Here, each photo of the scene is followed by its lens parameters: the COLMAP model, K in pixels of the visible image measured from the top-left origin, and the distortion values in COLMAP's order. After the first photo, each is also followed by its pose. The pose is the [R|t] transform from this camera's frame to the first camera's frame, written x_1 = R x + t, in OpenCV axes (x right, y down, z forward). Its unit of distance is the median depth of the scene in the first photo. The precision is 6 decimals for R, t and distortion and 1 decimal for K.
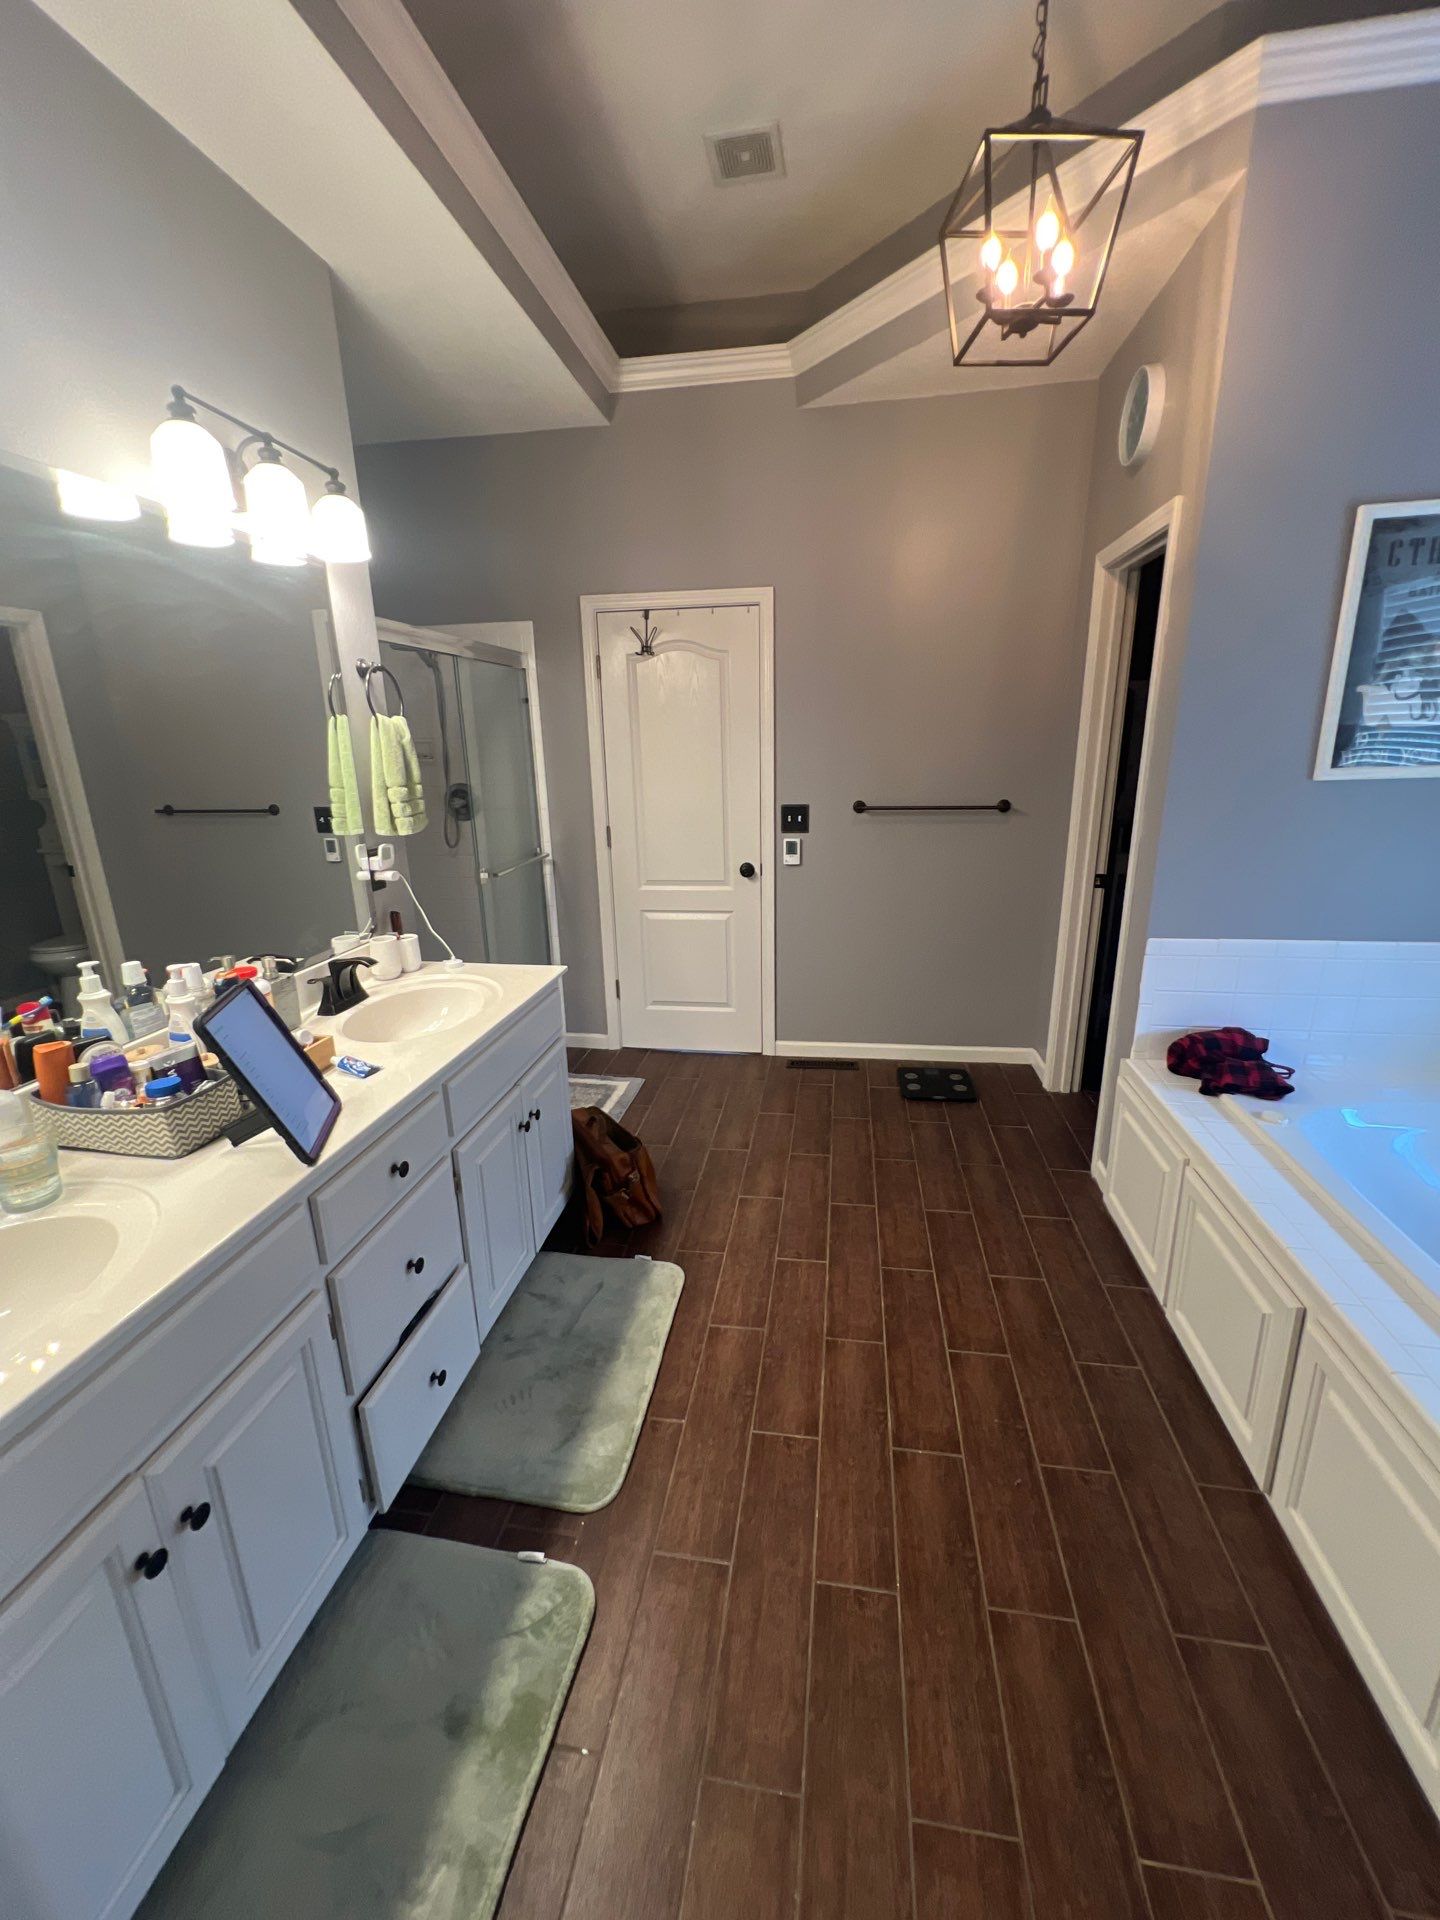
lens RADIAL K [[778.1, 0, 727.3], [0, 778.1, 951.3], [0, 0, 1]] dist [0.004306, 0.000668]
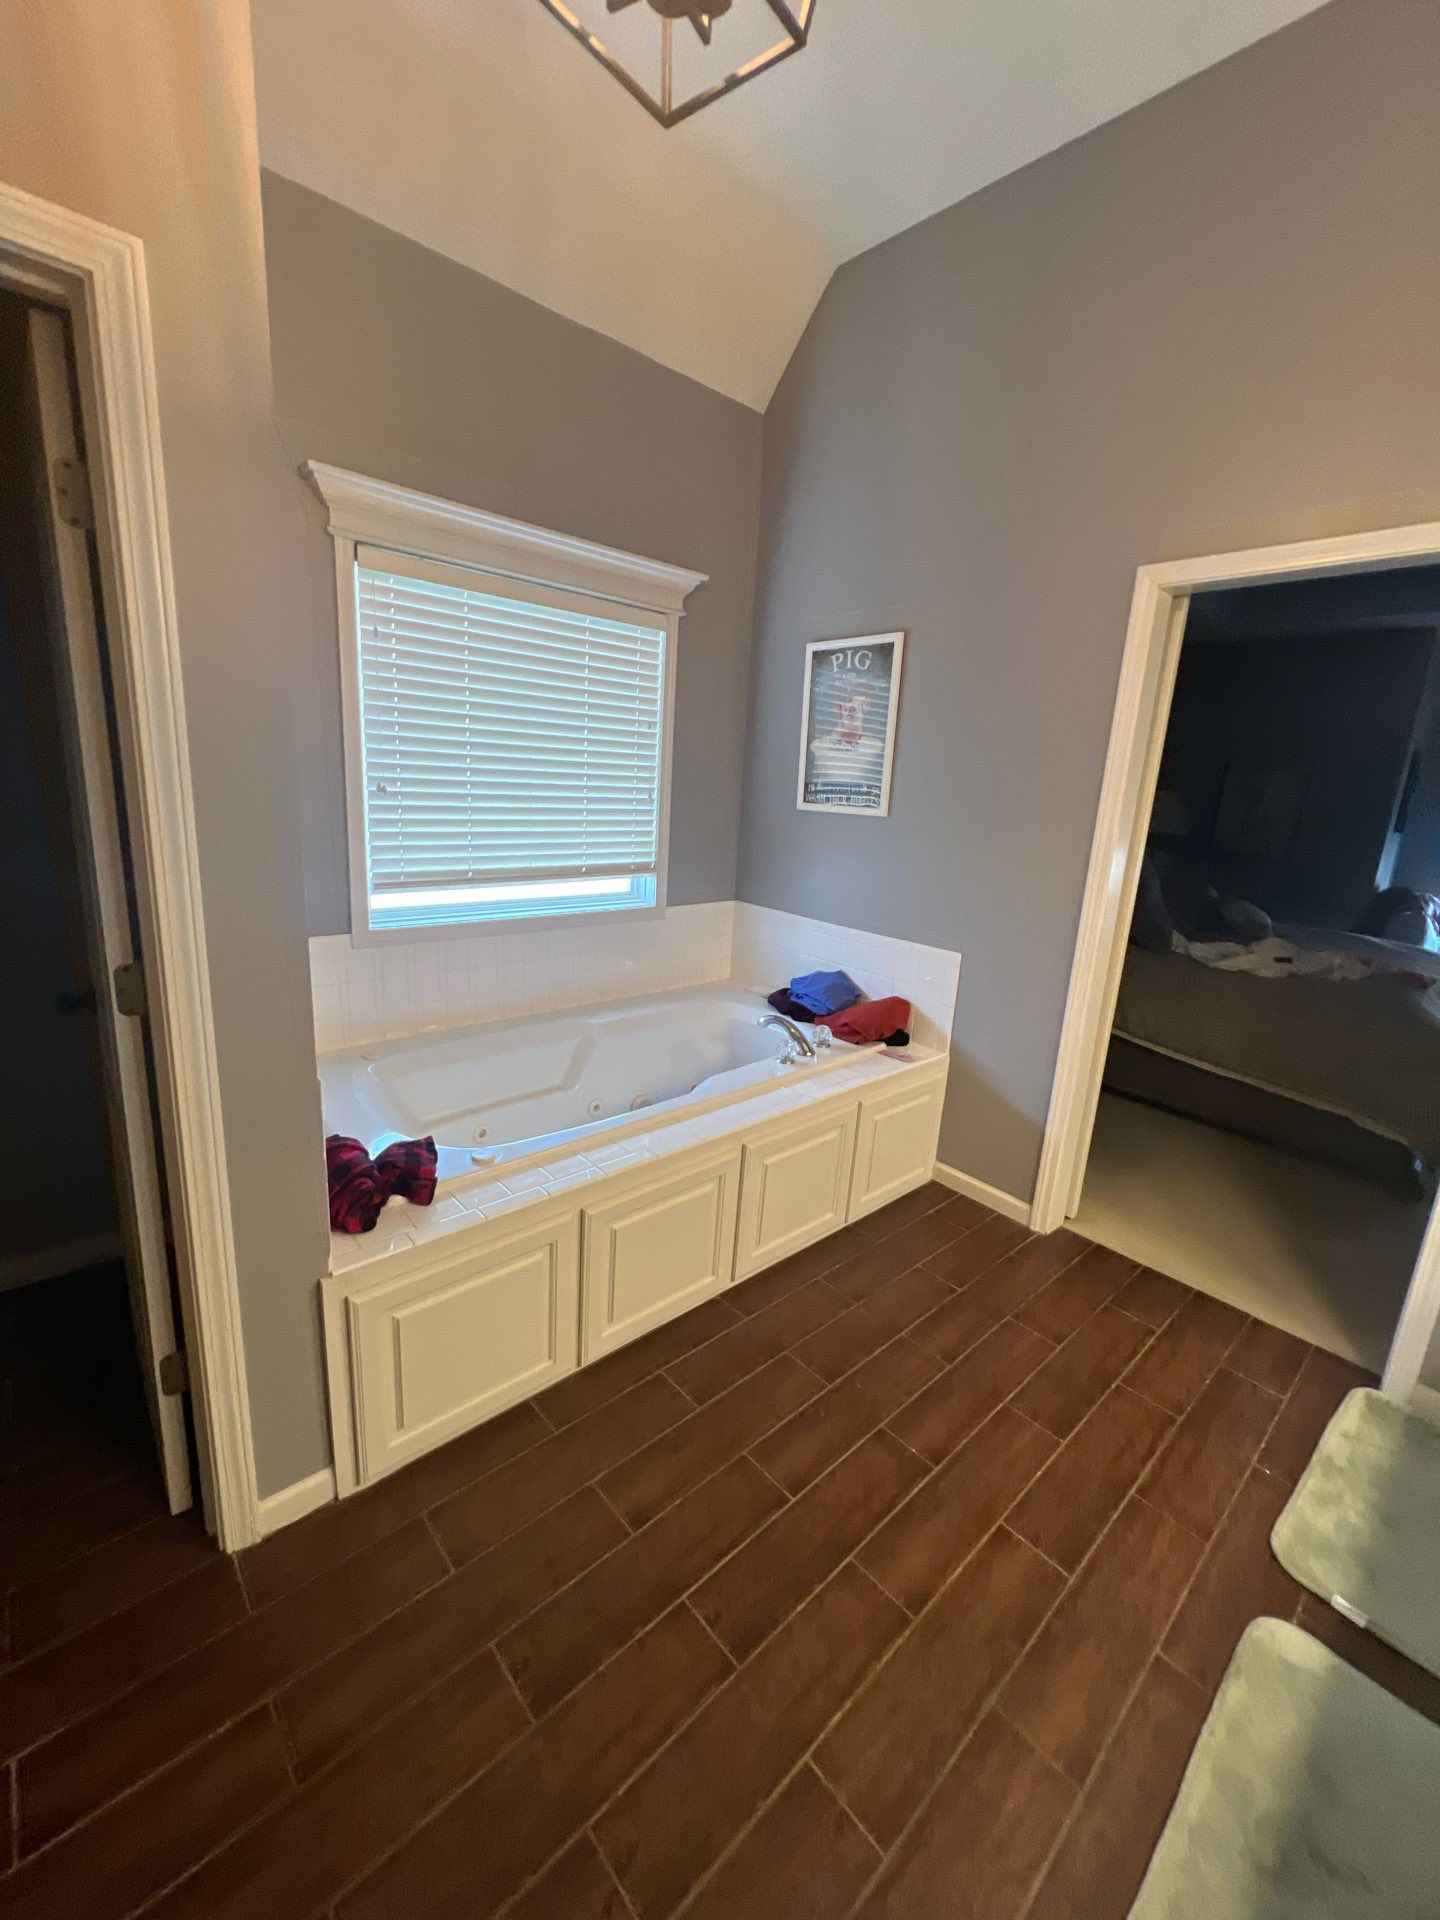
lens RADIAL K [[778.1, 0, 720.8], [0, 778.1, 945.2], [0, 0, 1]] dist [0.004306, 0.000668]
pose [[-0.778917, -0.164289, 0.605225, -0.061834], [0.115866, 0.910761, 0.396345, -0.344949], [-0.616331, 0.378845, -0.690372, 1.287608]]
